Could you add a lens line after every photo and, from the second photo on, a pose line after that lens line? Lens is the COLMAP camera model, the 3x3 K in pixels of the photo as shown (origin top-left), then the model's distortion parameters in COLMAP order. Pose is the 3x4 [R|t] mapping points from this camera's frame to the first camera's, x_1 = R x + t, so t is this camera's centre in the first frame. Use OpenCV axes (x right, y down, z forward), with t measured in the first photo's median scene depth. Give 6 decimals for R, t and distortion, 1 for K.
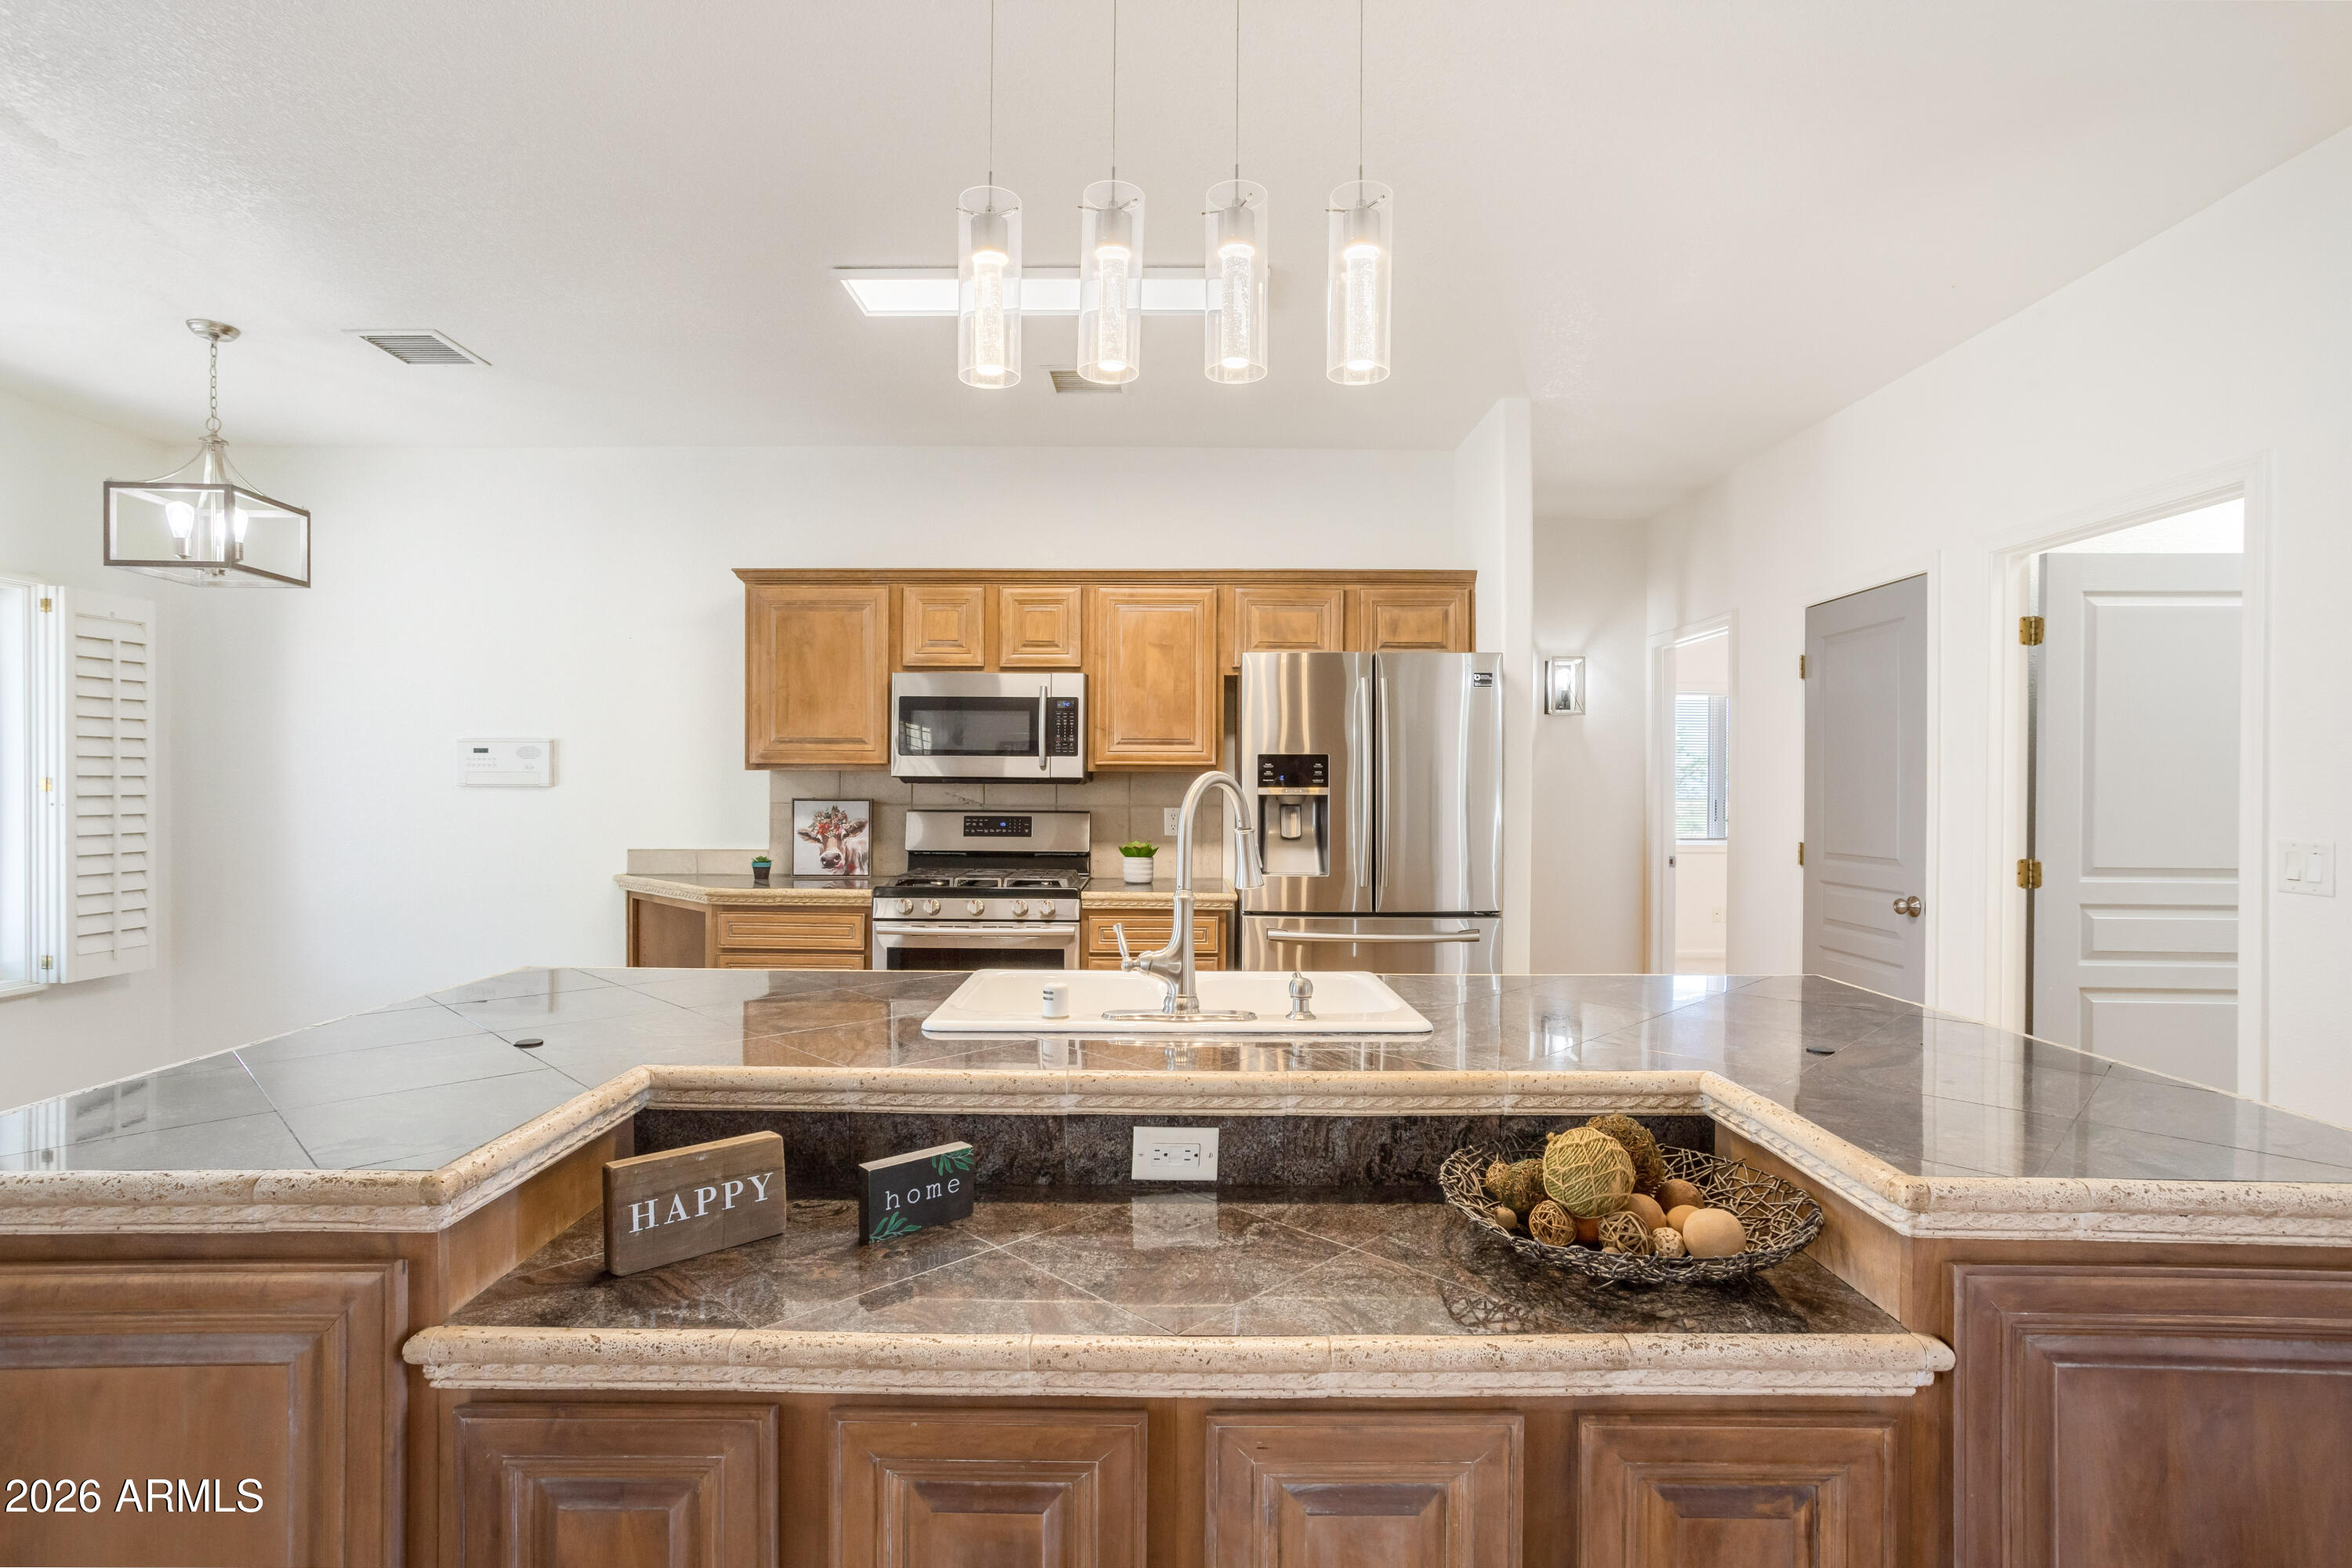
lens RADIAL K [[1150.3, 0, 1170.1], [0, 1150.3, 789.1], [0, 0, 1]] dist [-0.040355, 0.028088]
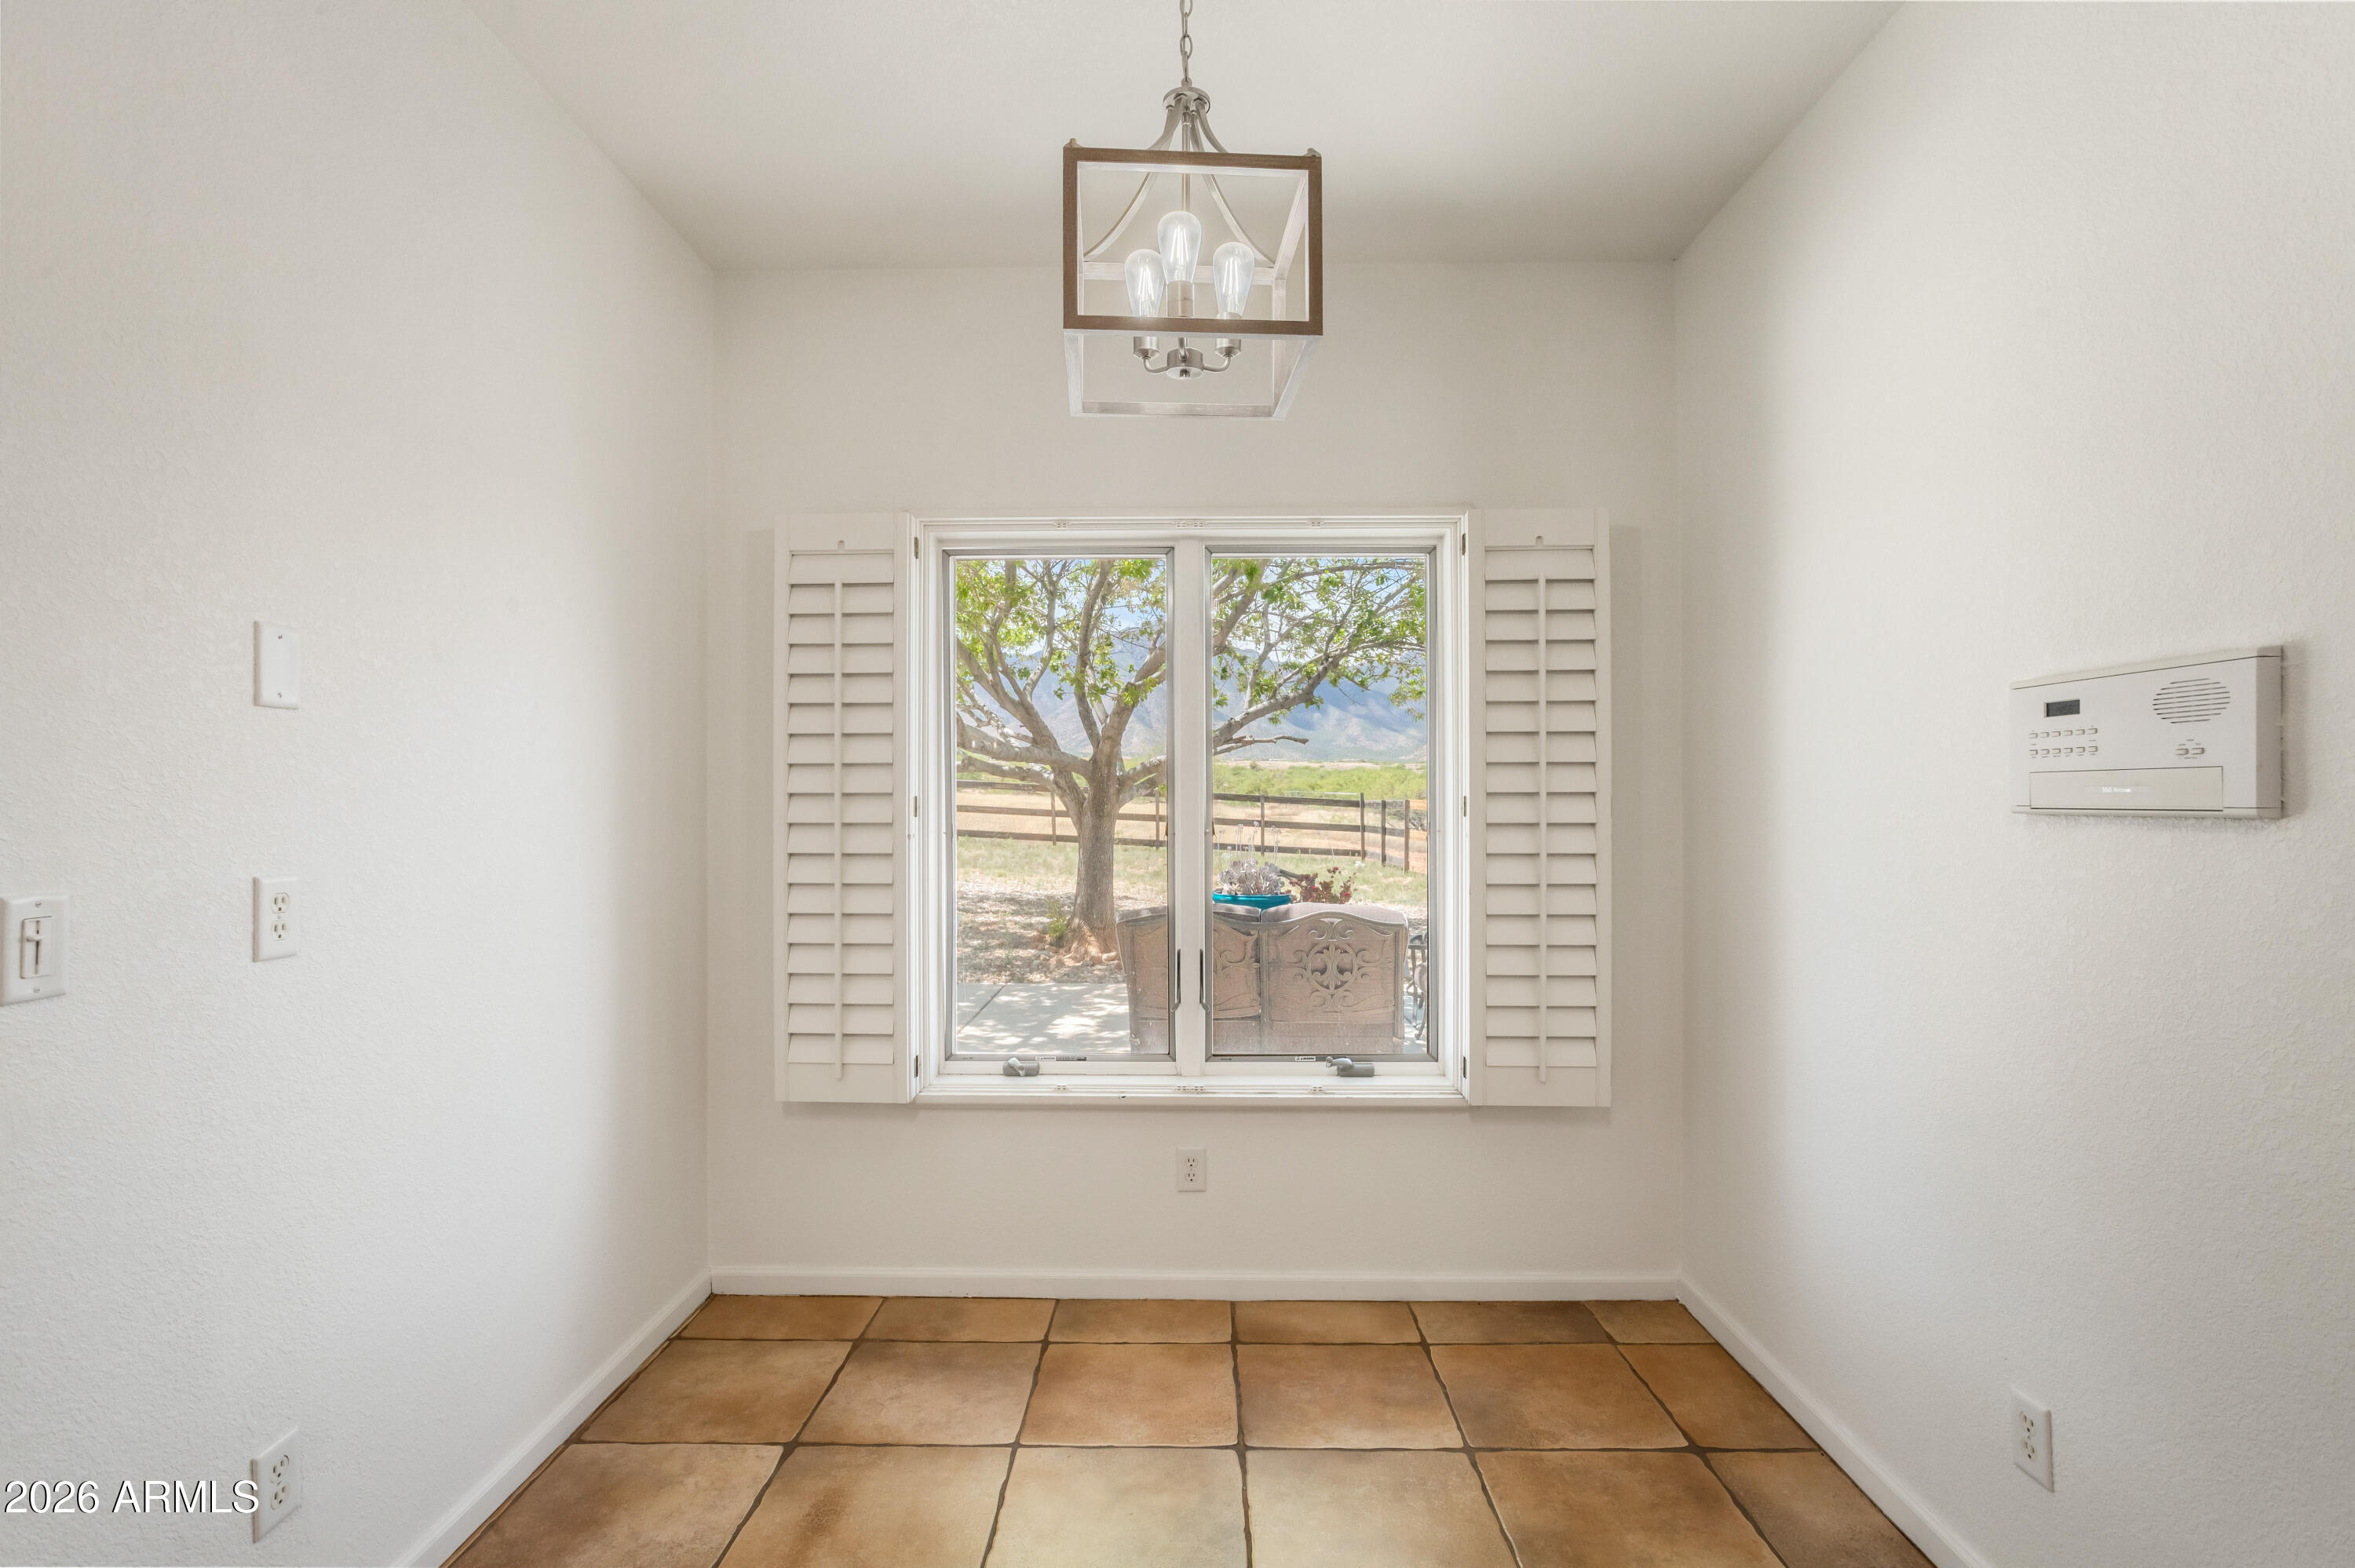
lens RADIAL K [[1151.6, 0, 1192.9], [0, 1151.6, 788.2], [0, 0, 1]] dist [-0.040355, 0.028088]
pose [[-0.002138, -0.012470, -0.999920, -0.290433], [-0.001882, 0.999921, -0.012466, -0.005749], [0.999996, 0.001855, -0.002162, 0.812015]]
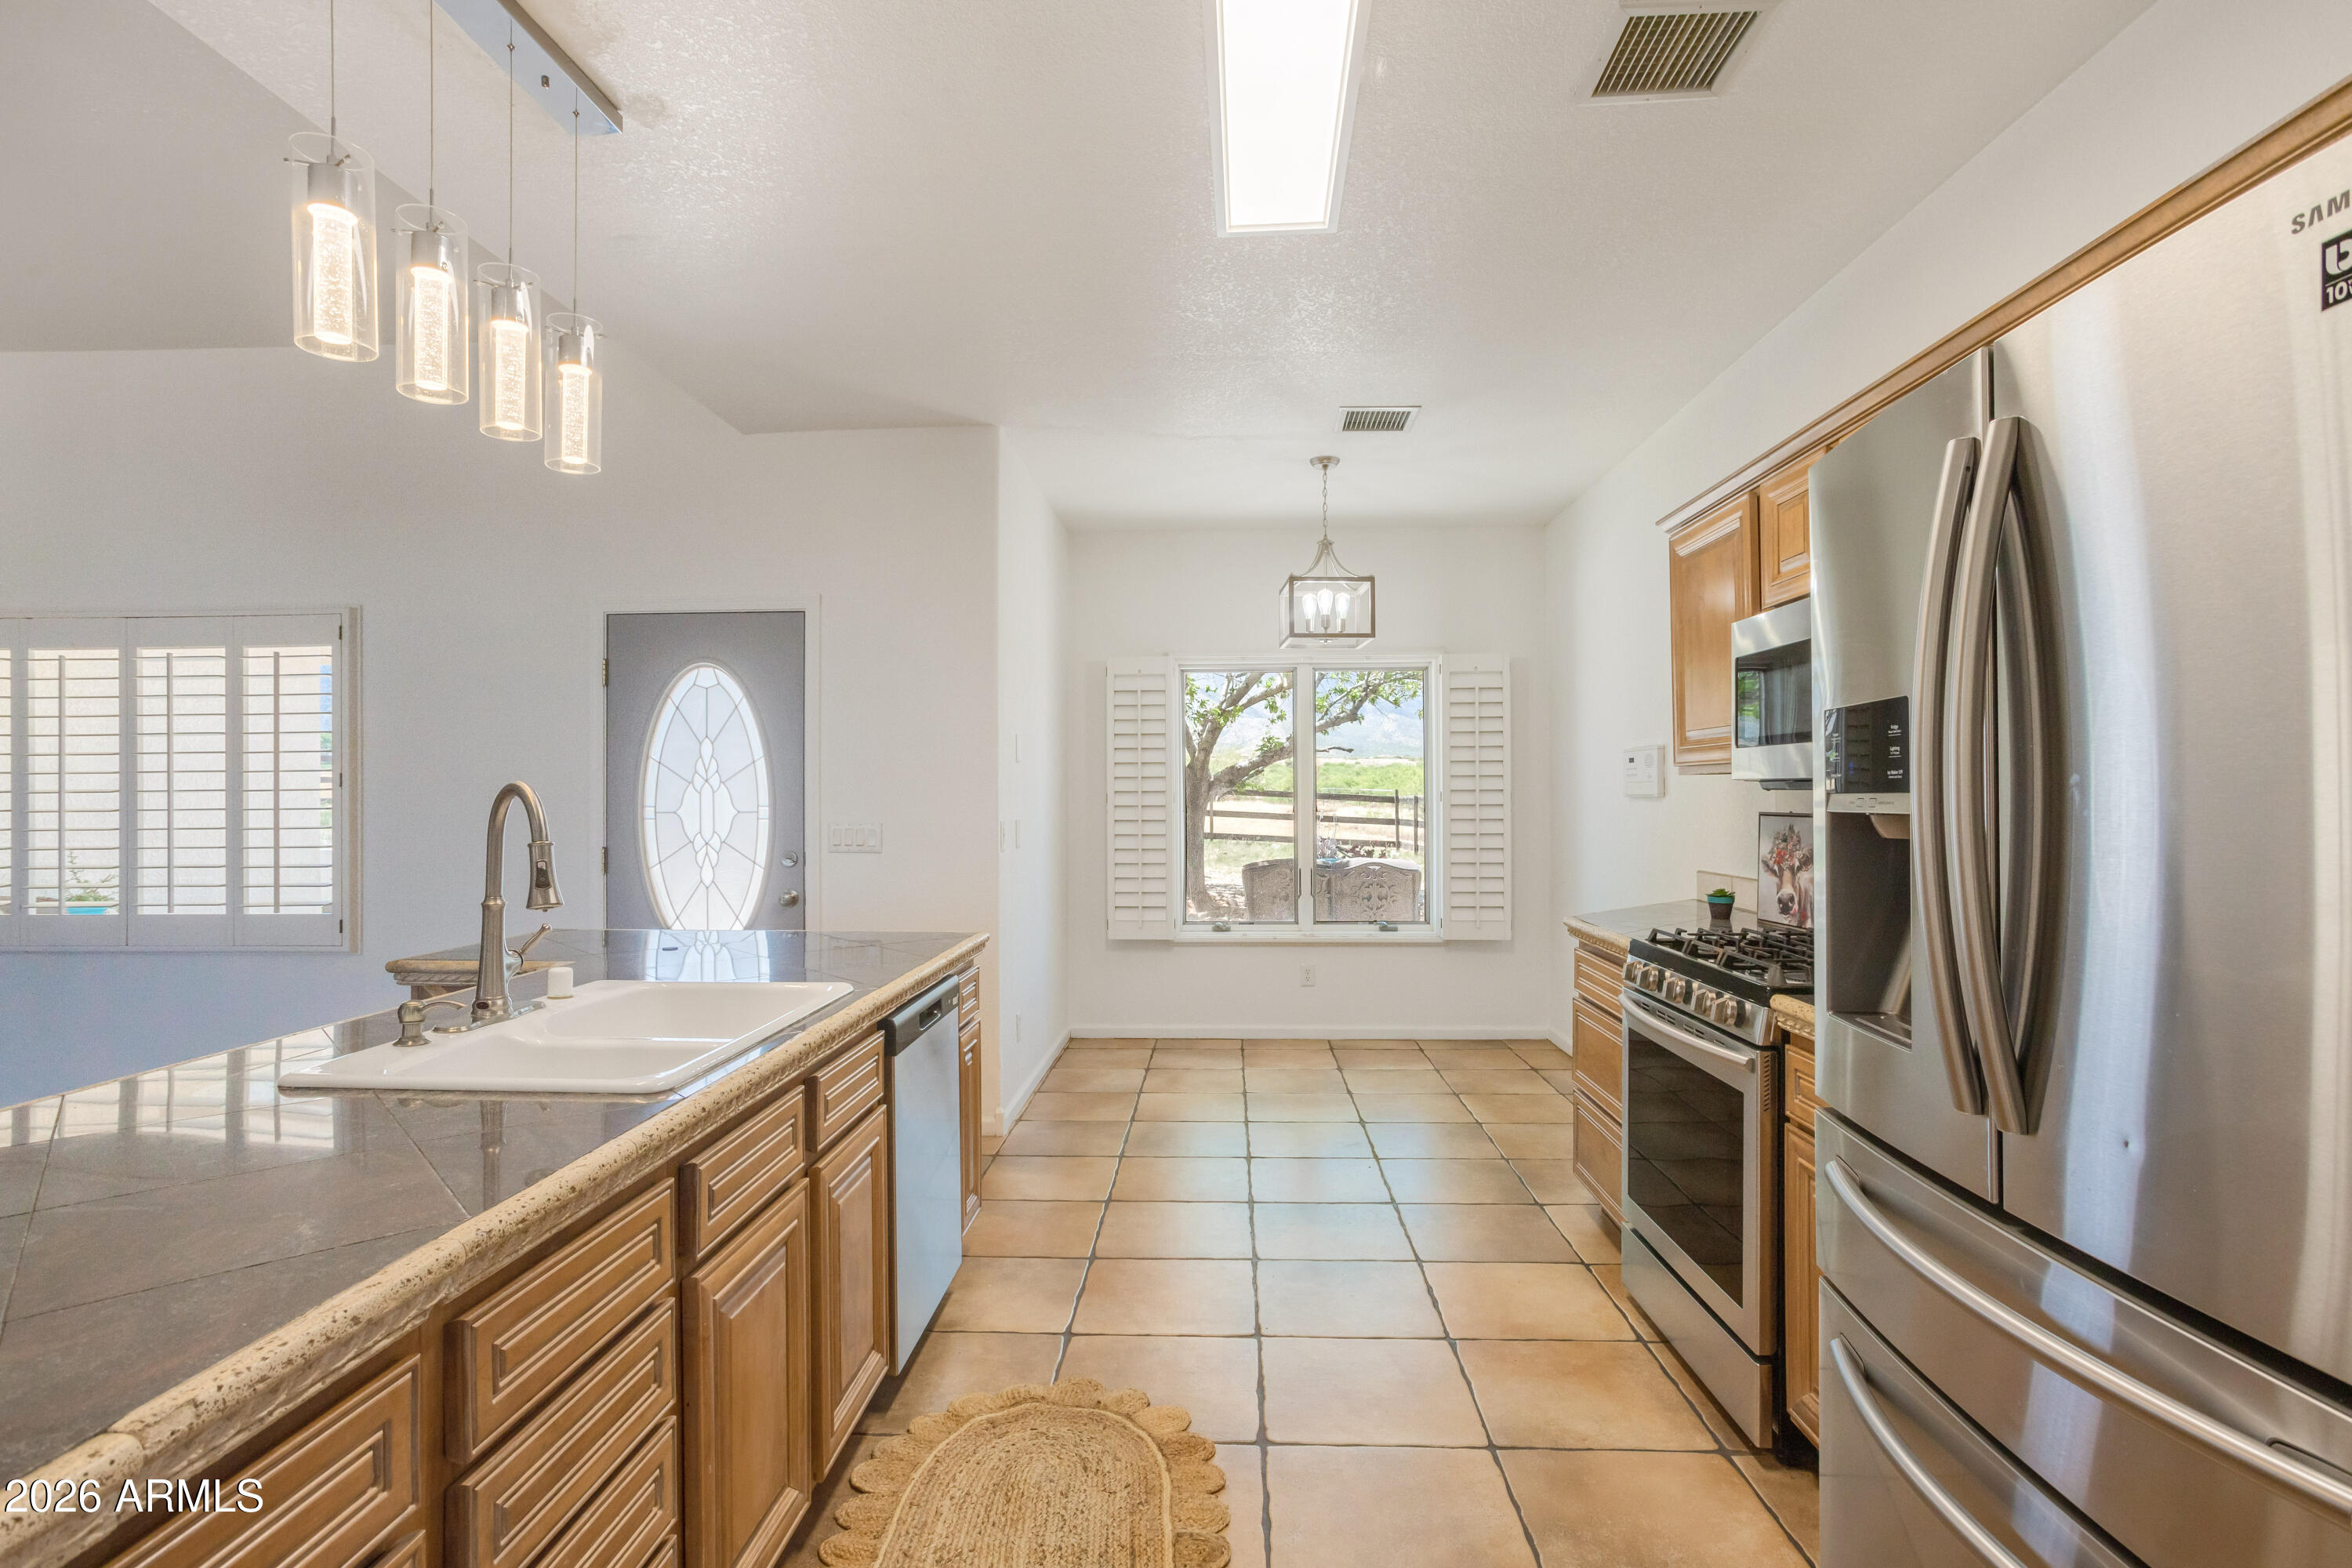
lens RADIAL K [[1150.3, 0, 1182.5], [0, 1150.3, 783.0], [0, 0, 1]] dist [-0.040355, 0.028088]
pose [[-0.041648, -0.014584, -0.999026, 0.430591], [0.000893, 0.999893, -0.014634, 0.000044], [0.999132, -0.001502, -0.041630, 0.715727]]
